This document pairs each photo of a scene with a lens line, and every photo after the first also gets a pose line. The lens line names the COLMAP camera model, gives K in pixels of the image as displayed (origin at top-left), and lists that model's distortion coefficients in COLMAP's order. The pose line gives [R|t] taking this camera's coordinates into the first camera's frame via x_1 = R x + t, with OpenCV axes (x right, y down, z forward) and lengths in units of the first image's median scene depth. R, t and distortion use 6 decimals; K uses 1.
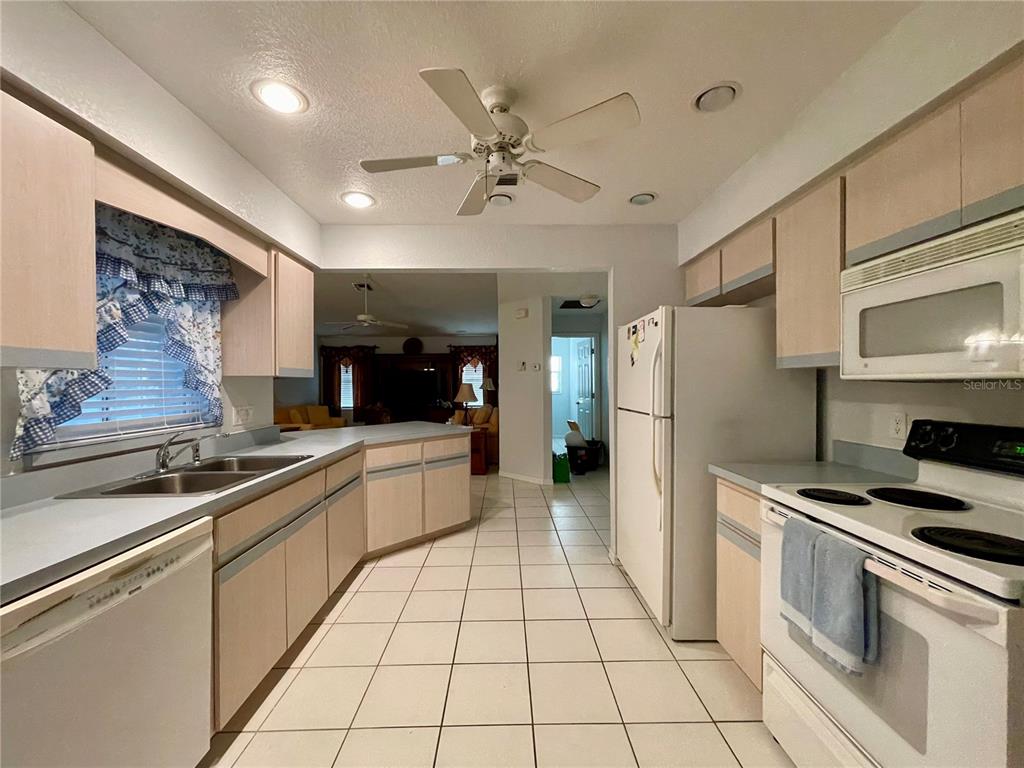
lens RADIAL K [[412.9, 0, 508.8], [0, 412.9, 385.6], [0, 0, 1]] dist [-0.000659, 0.000172]
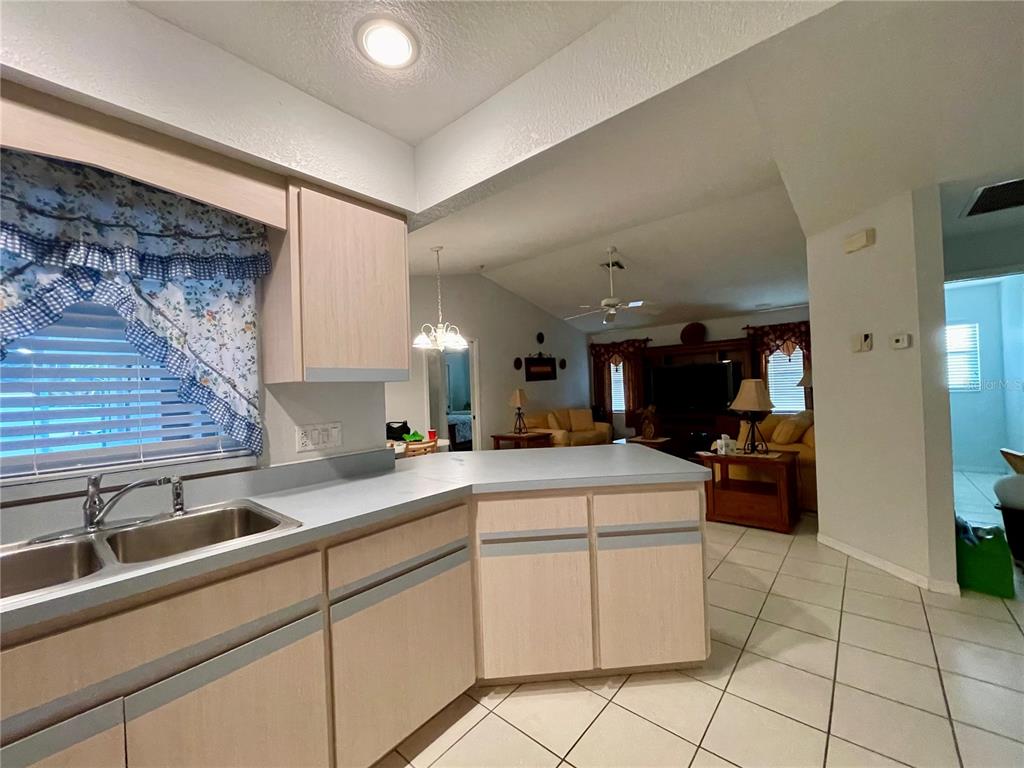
lens RADIAL K [[412.9, 0, 508.8], [0, 412.9, 385.6], [0, 0, 1]] dist [-0.000659, 0.000172]
pose [[0.747537, -0.026005, -0.663711, 0.095495], [0.027950, 0.999580, -0.007684, -0.003226], [0.663632, -0.012806, 0.747950, 0.717984]]
